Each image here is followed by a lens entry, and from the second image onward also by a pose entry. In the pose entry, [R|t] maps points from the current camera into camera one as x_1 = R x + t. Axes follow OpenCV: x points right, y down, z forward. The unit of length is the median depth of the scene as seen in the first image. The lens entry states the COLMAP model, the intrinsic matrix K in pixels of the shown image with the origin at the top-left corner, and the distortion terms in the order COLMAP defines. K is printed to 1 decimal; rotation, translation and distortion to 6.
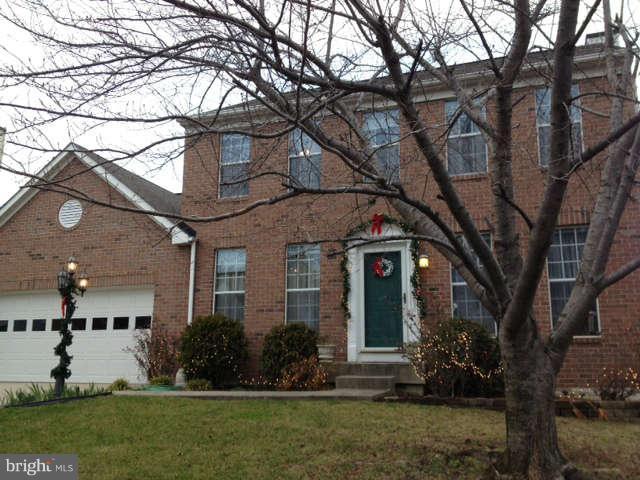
lens RADIAL K [[608.1, 0, 320.0], [0, 608.1, 240.0], [0, 0, 1]] dist [0.116333, -0.225845]
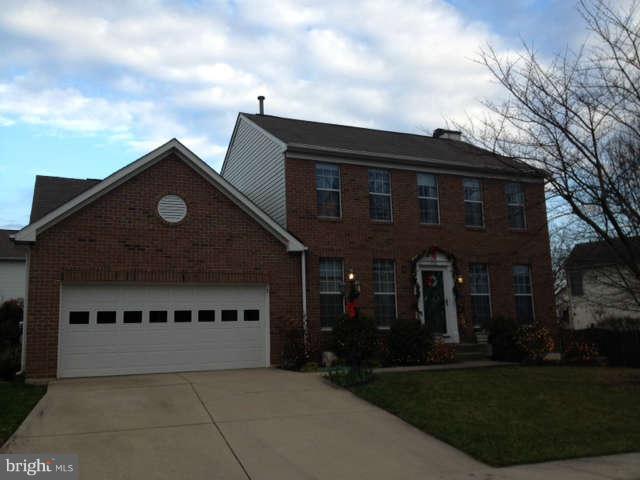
lens RADIAL K [[608.1, 0, 320.0], [0, 608.1, 240.0], [0, 0, 1]] dist [0.116333, -0.225845]
pose [[0.724674, 0.099877, 0.681815, -1.011951], [-0.096725, 0.994388, -0.042859, 0.031964], [-0.682269, -0.034889, 0.730268, 0.091113]]
